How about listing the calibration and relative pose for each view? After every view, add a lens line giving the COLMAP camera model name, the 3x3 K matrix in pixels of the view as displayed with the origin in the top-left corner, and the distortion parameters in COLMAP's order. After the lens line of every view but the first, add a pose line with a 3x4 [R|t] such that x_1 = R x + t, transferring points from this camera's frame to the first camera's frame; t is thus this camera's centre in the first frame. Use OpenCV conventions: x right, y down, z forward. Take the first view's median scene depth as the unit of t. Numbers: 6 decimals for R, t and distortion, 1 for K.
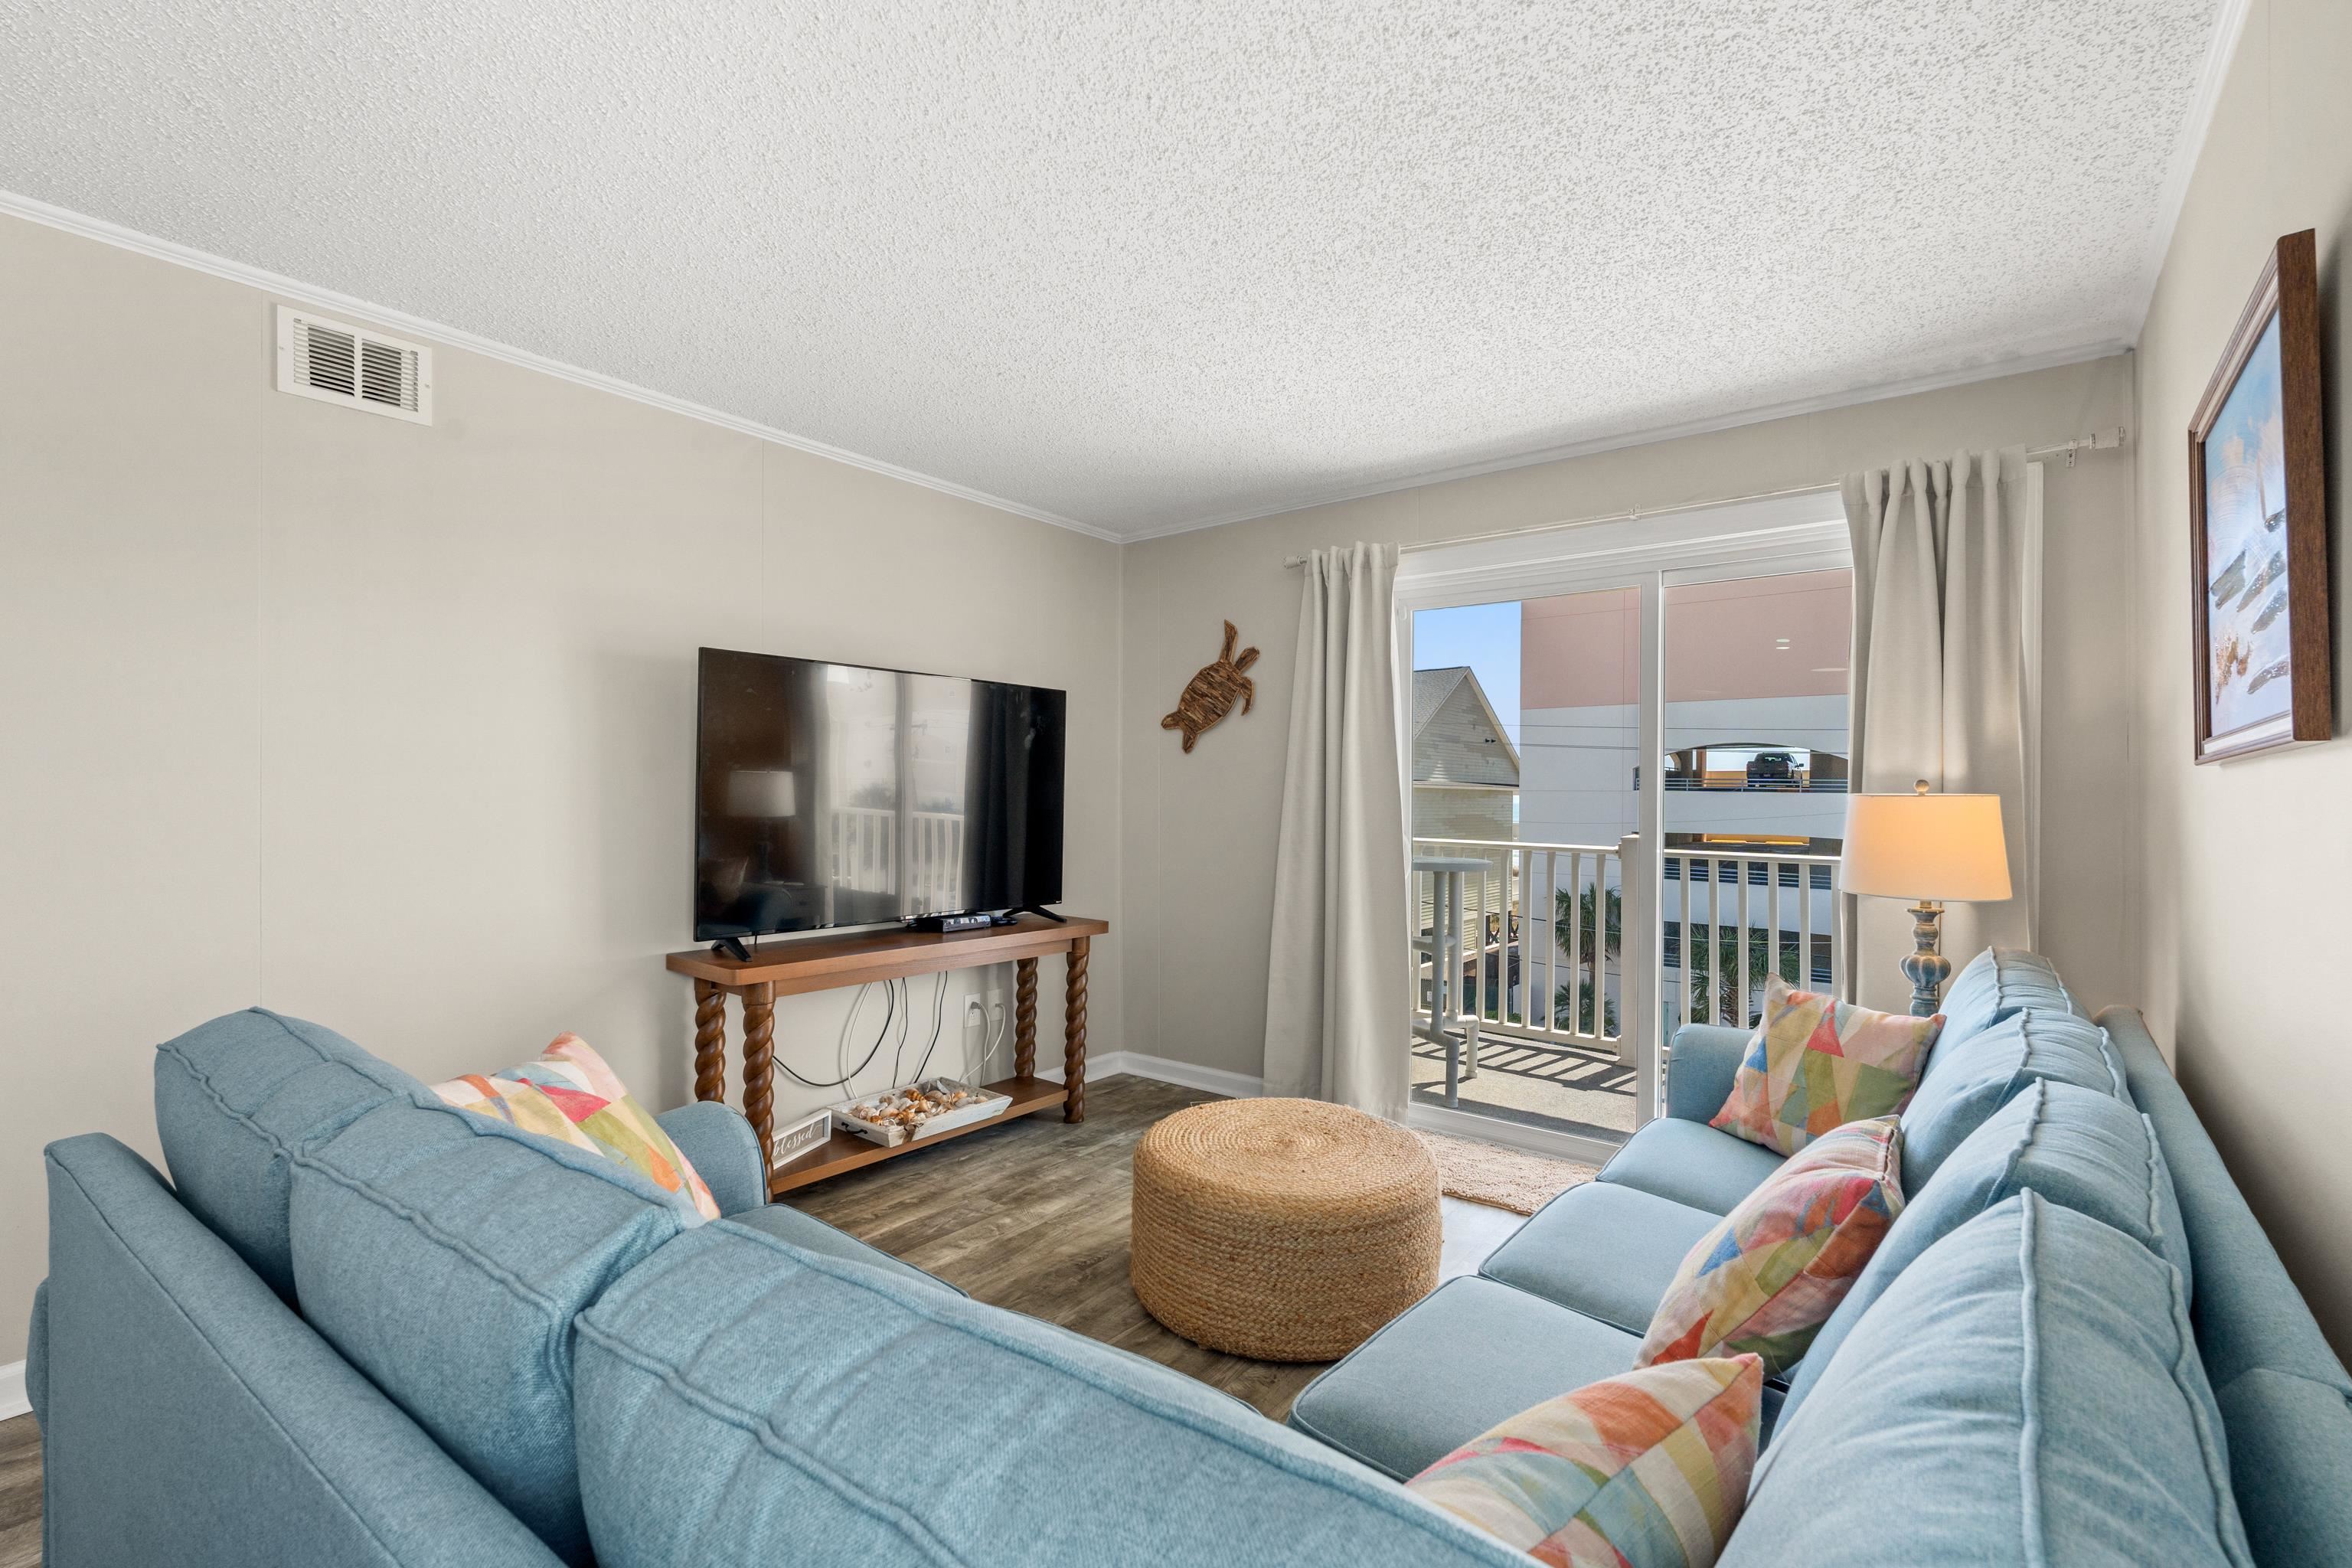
lens RADIAL K [[1041.7, 0, 1170.2], [0, 1041.7, 784.8], [0, 0, 1]] dist [-0.001970, 0.000687]
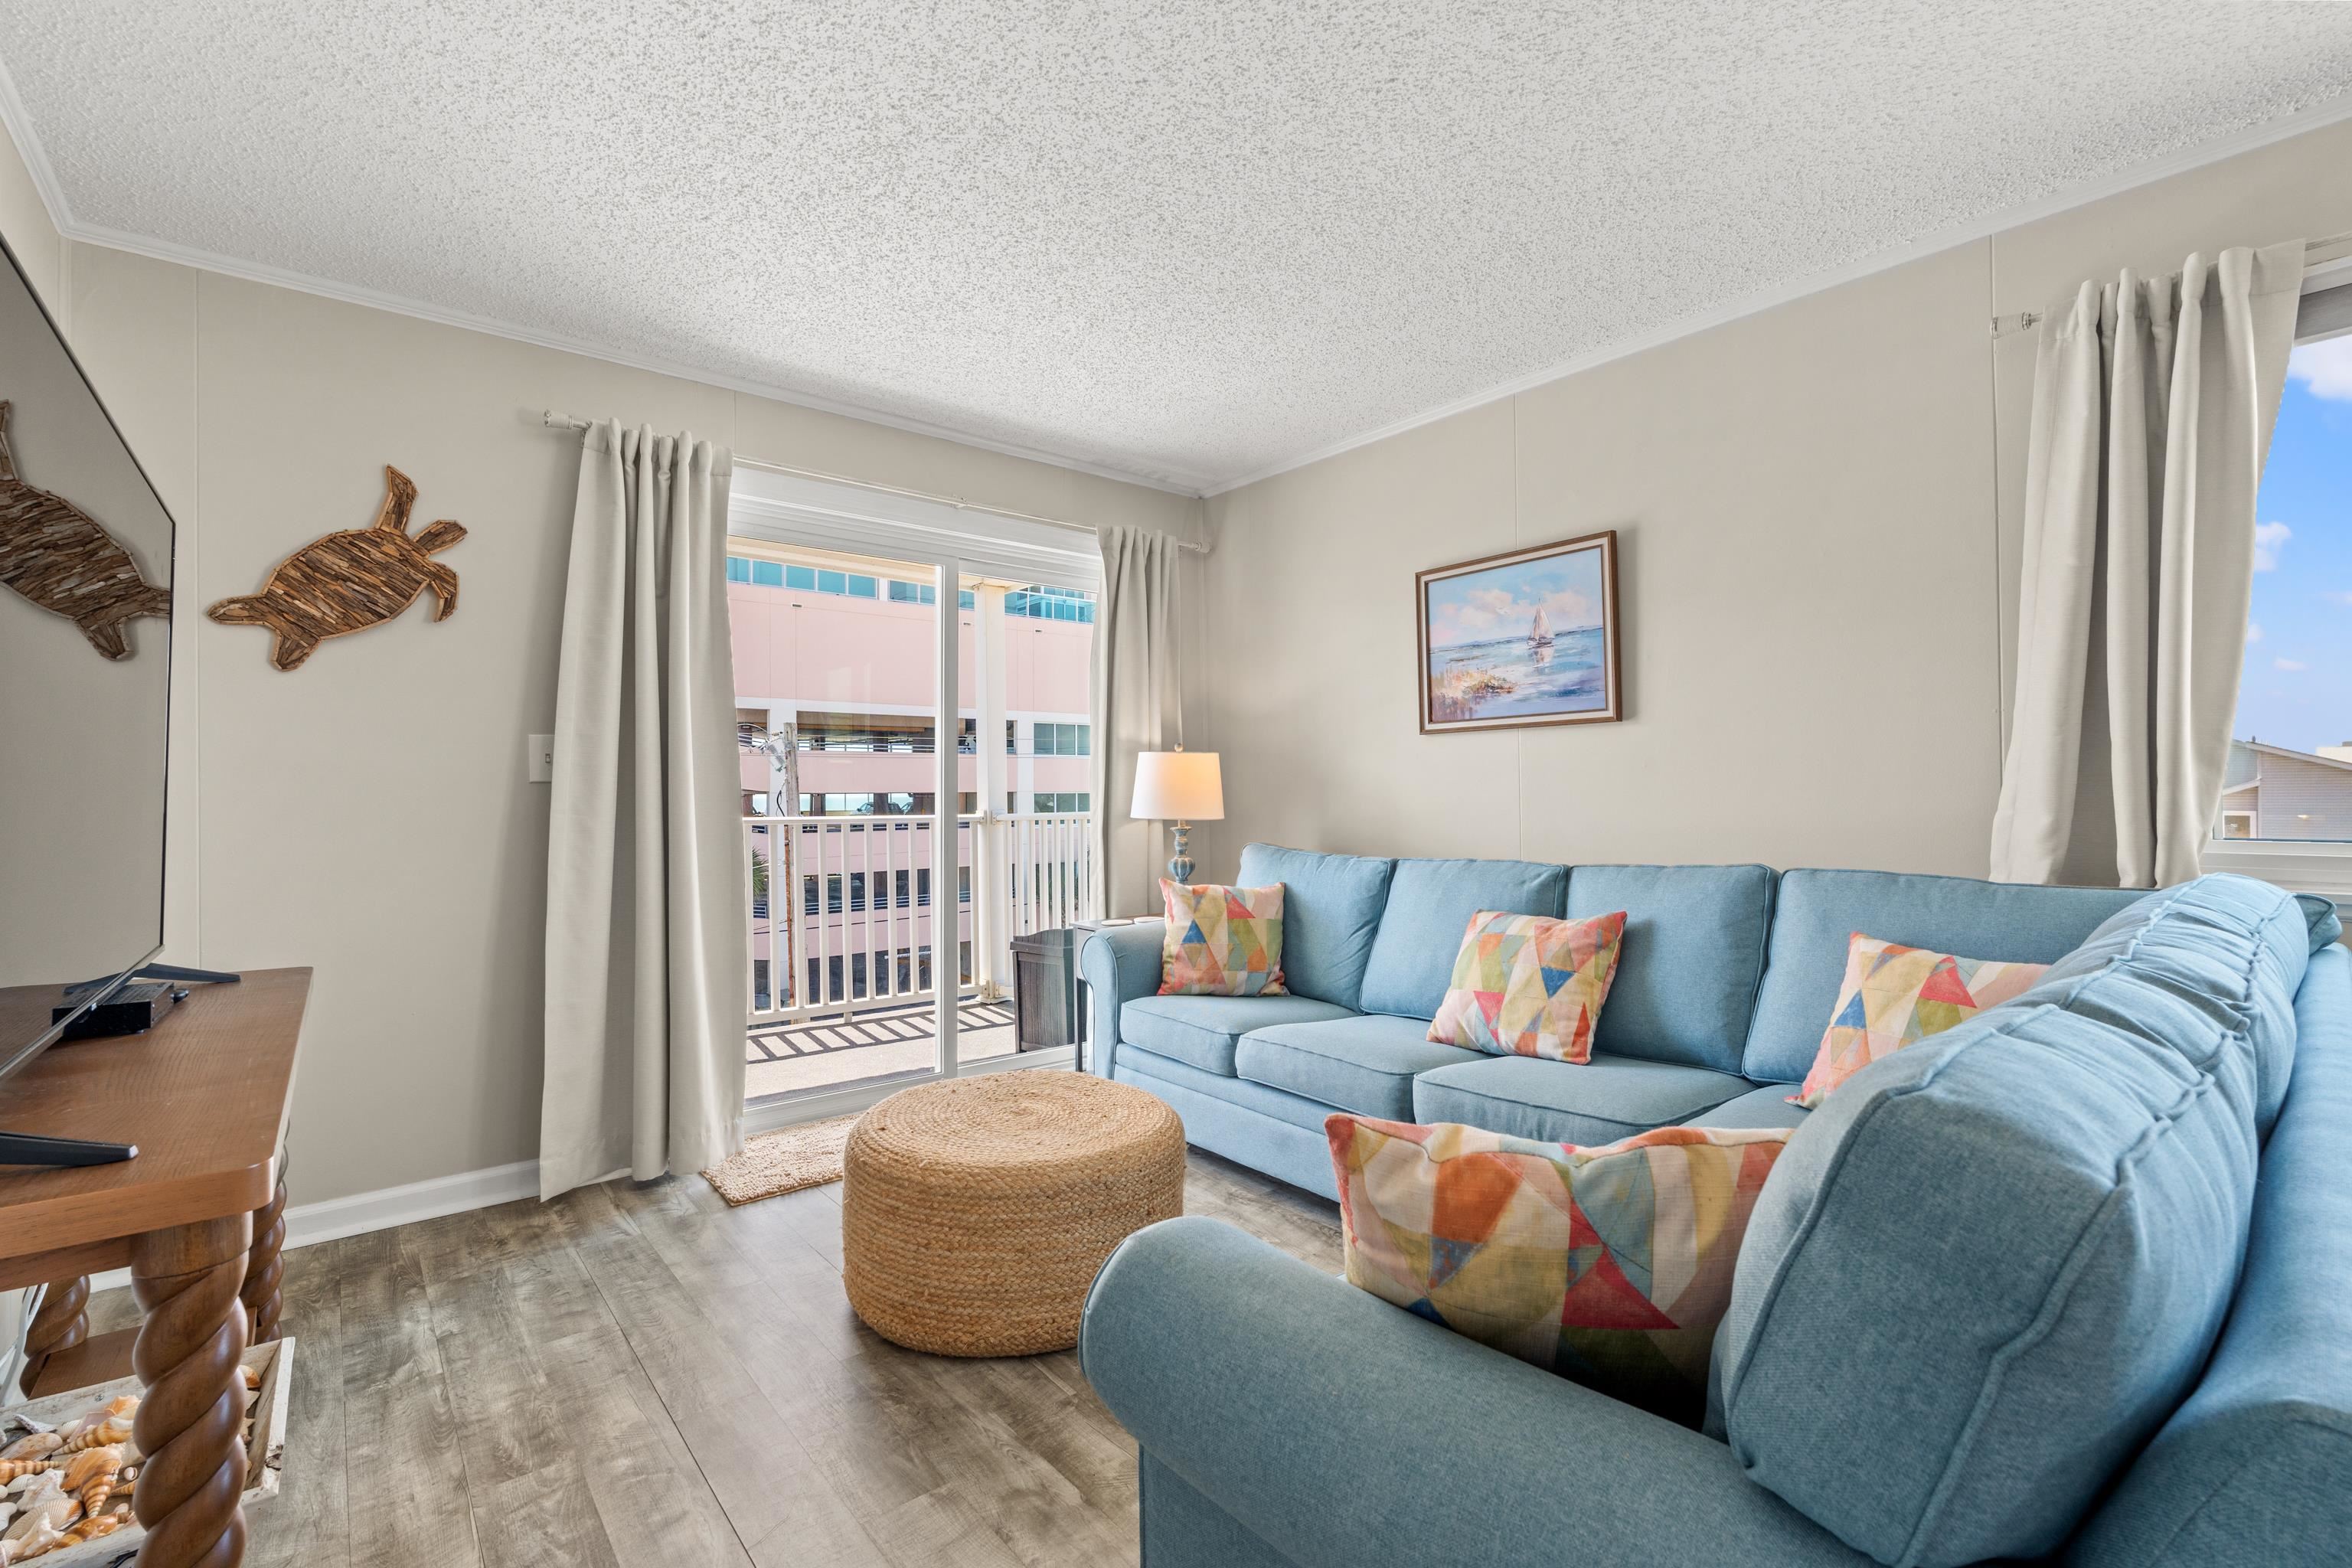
lens RADIAL K [[1041.7, 0, 1181.9], [0, 1041.7, 772.6], [0, 0, 1]] dist [-0.001970, 0.000687]
pose [[0.204151, 0.009234, 0.978896, -0.529465], [-0.002137, 0.999957, -0.008987, 0.035641], [-0.978937, -0.000257, 0.204162, 0.470239]]
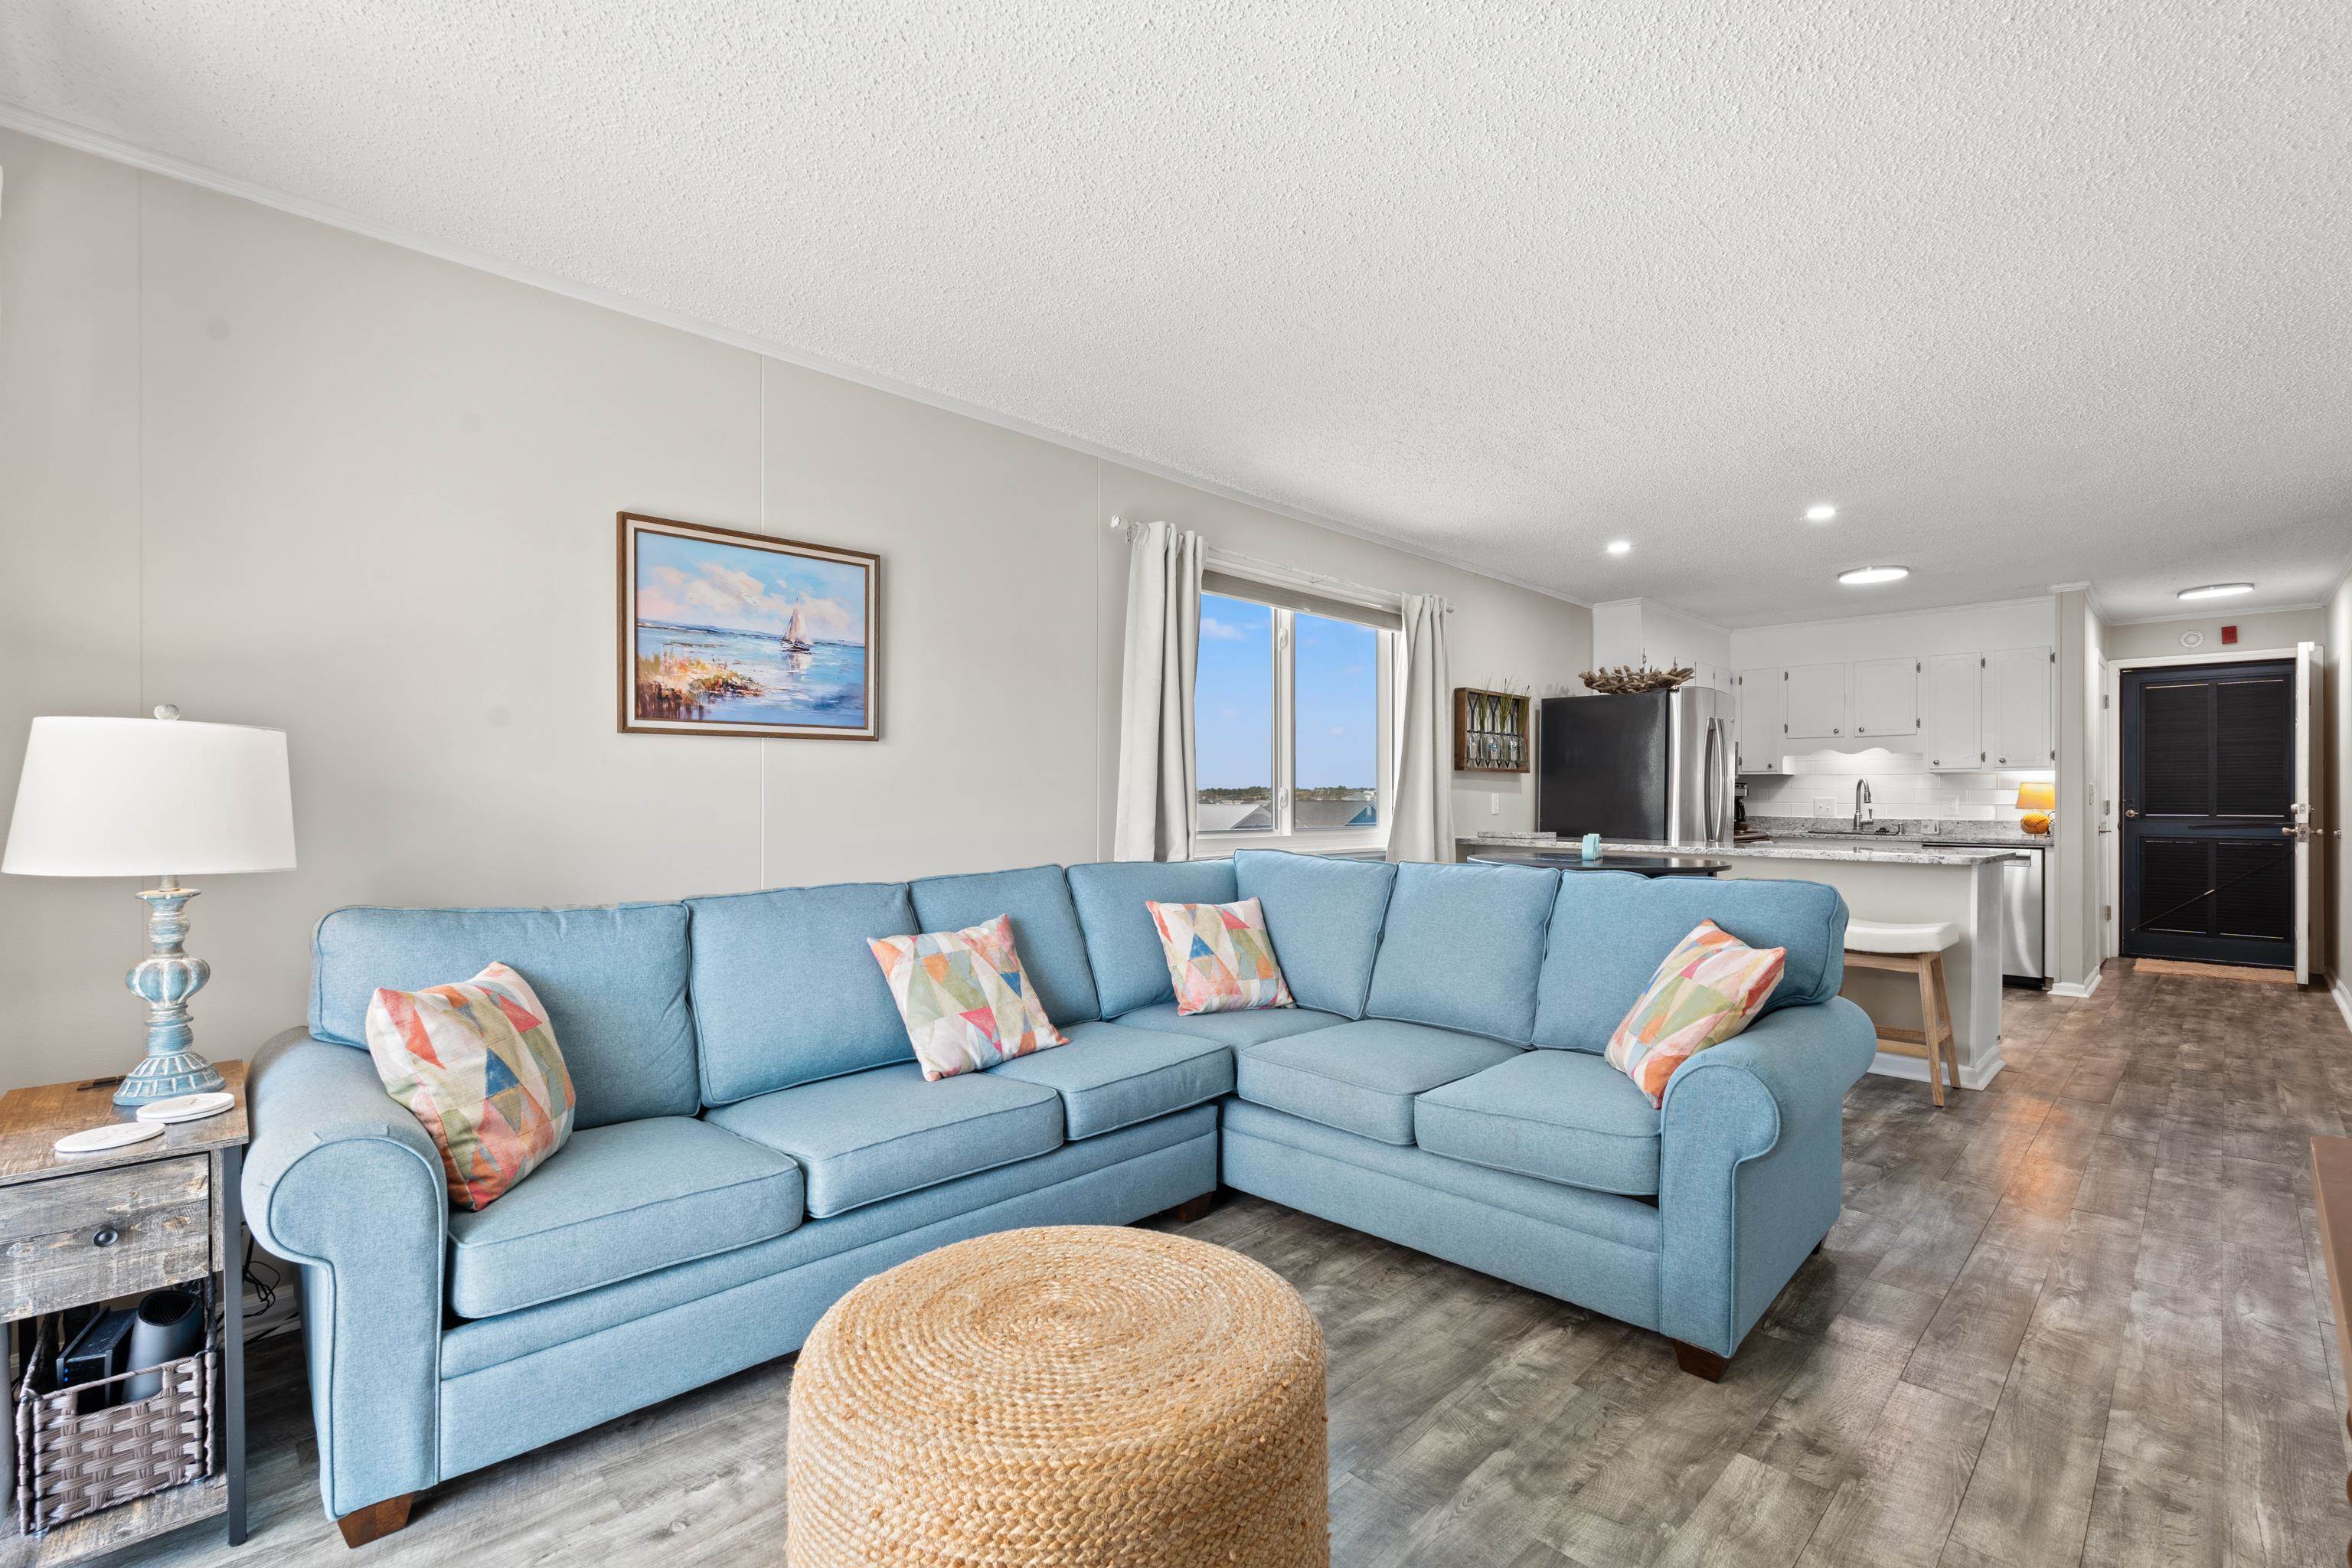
lens RADIAL K [[1041.7, 0, 1182.3], [0, 1041.7, 803.0], [0, 0, 1]] dist [-0.001970, 0.000687]
pose [[-0.993181, -0.009885, 0.116165, -0.009071], [-0.010494, 0.999934, -0.004635, 0.038515], [-0.116112, -0.005822, -0.993219, 1.106050]]
